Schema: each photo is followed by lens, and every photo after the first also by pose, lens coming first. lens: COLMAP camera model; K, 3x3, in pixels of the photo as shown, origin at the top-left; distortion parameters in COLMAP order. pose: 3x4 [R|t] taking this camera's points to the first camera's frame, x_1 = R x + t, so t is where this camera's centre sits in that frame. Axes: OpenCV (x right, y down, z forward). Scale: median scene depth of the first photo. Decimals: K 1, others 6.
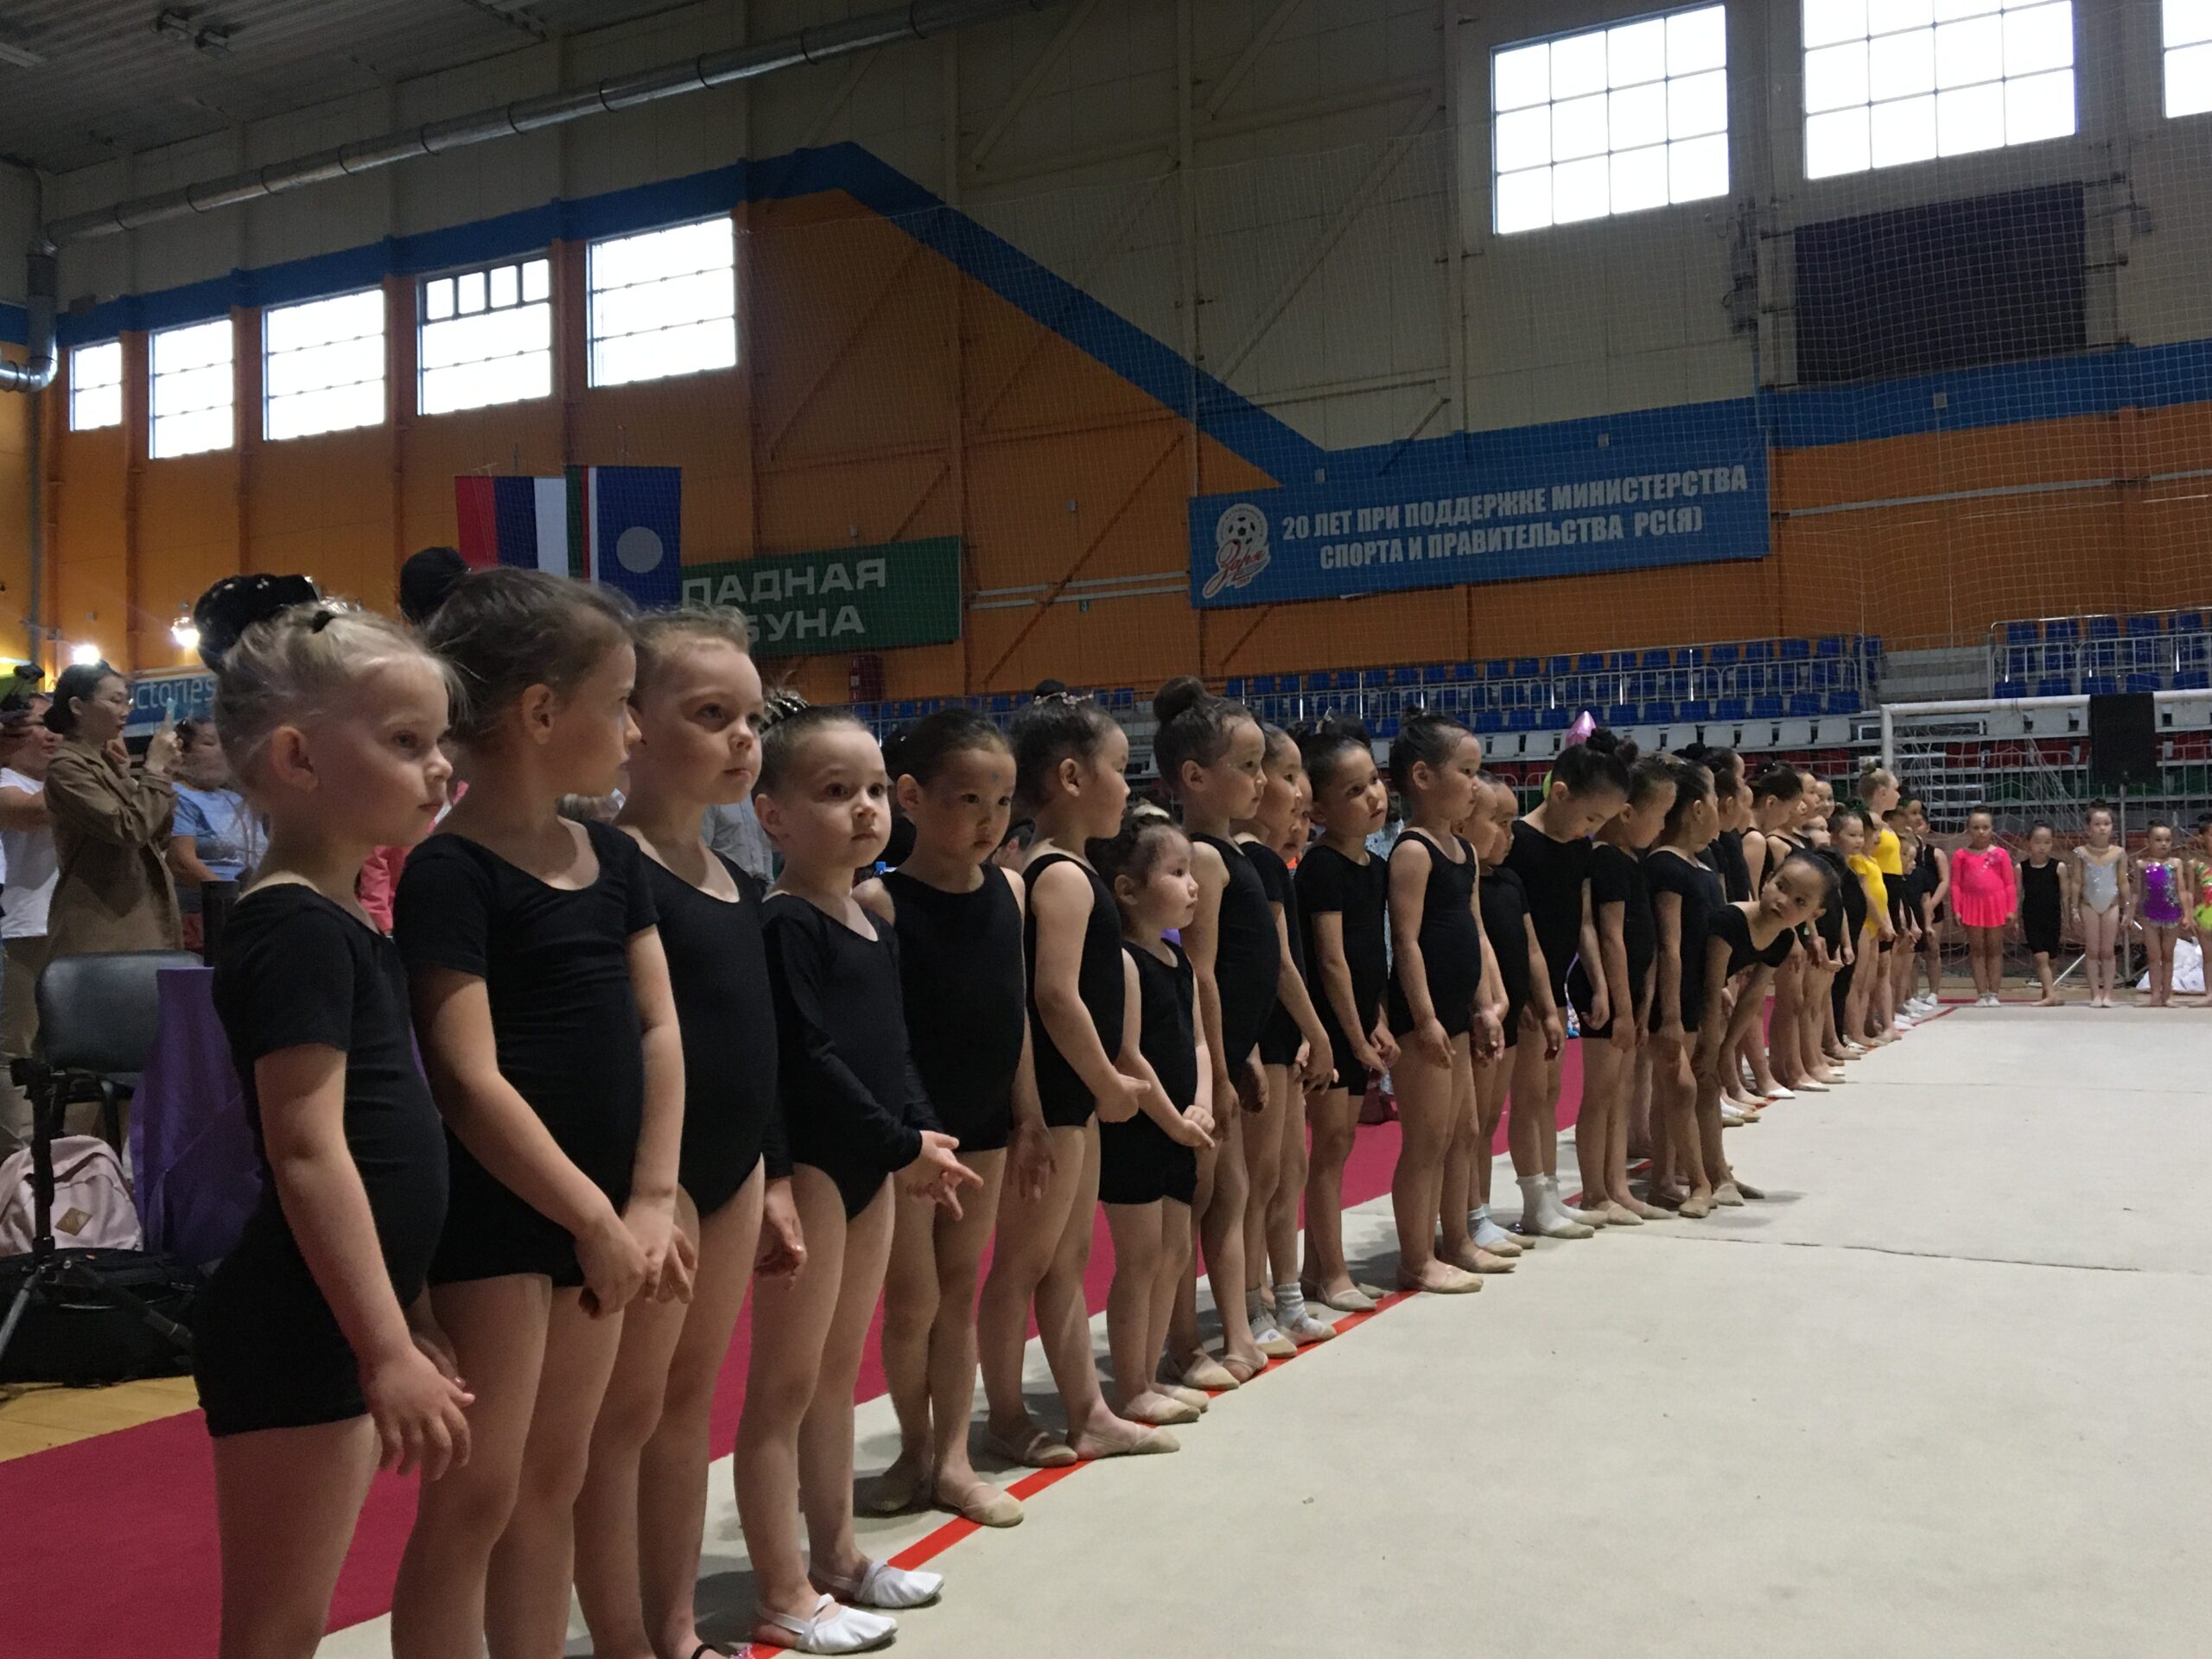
lens RADIAL K [[2047.1, 0, 1107.2], [0, 2047.1, 824.5], [0, 0, 1]] dist [0.030360, 0.000000]
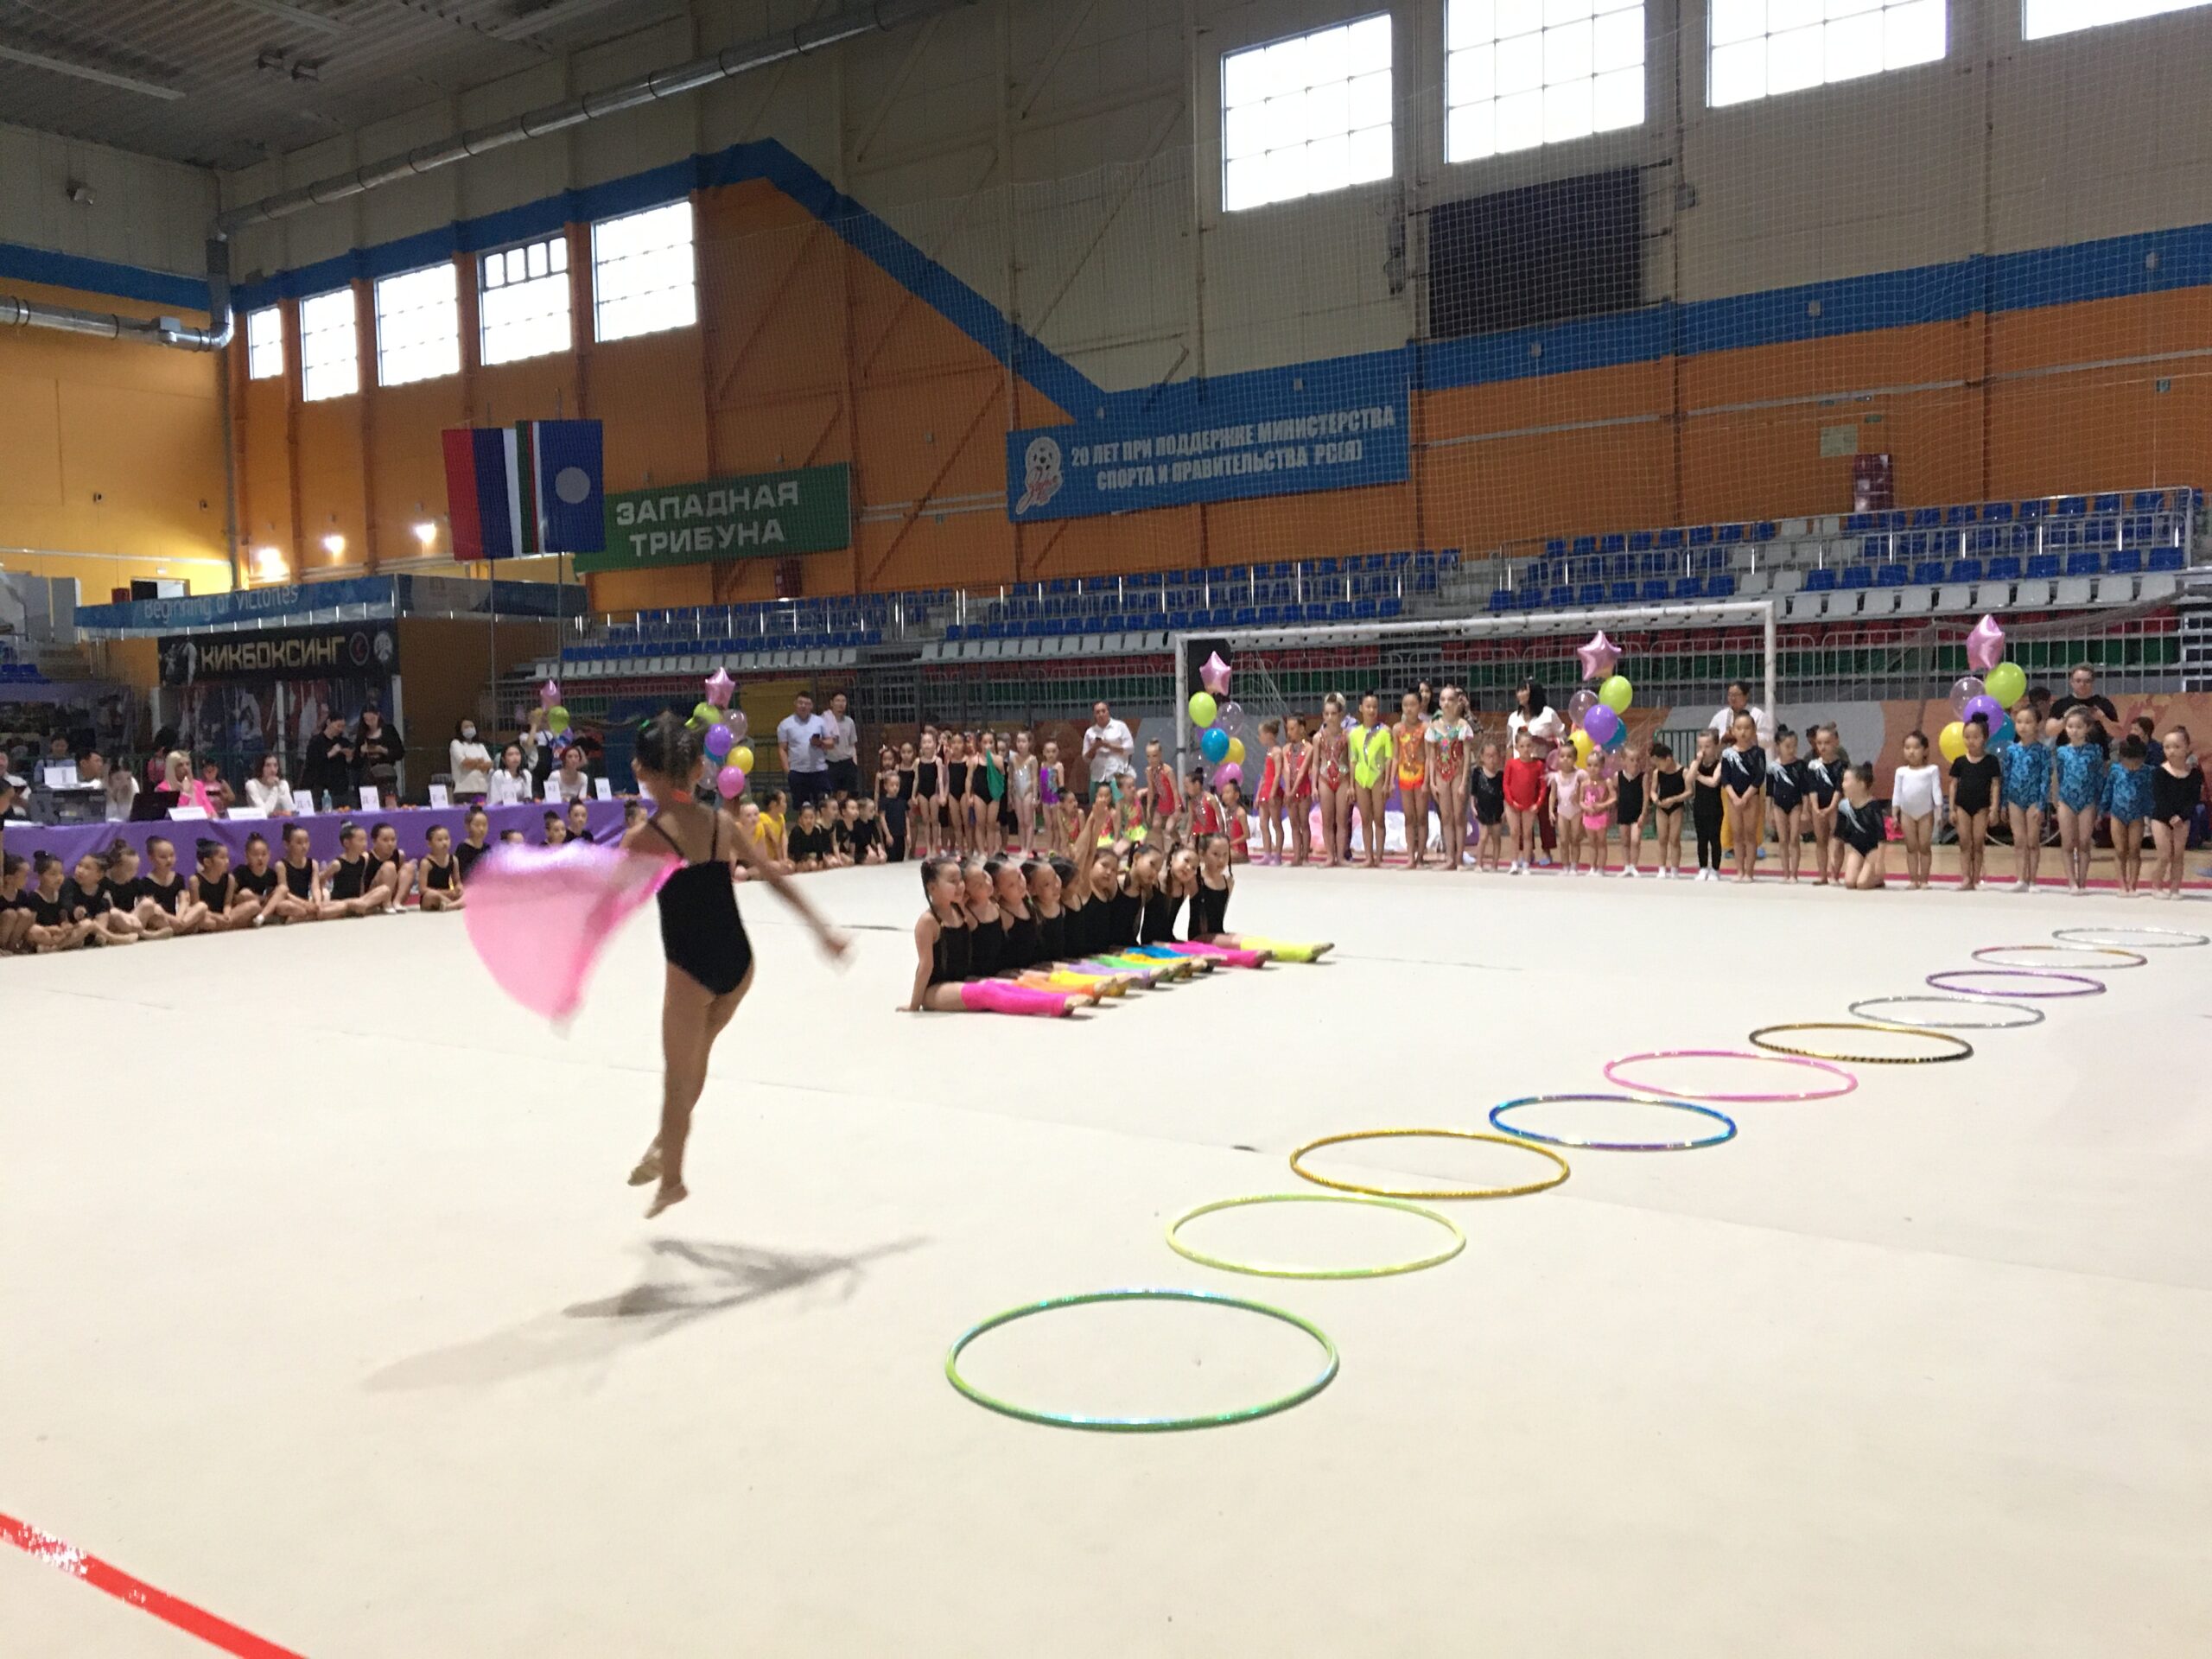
lens RADIAL K [[1909.3, 0, 1106.3], [0, 1909.3, 842.1], [0, 0, 1]] dist [0.013619, 0.020139]
pose [[0.988124, 0.015045, -0.152922, 0.254317], [-0.002116, 0.996433, 0.084357, -0.009318], [0.153646, -0.083031, 0.984631, -0.132681]]
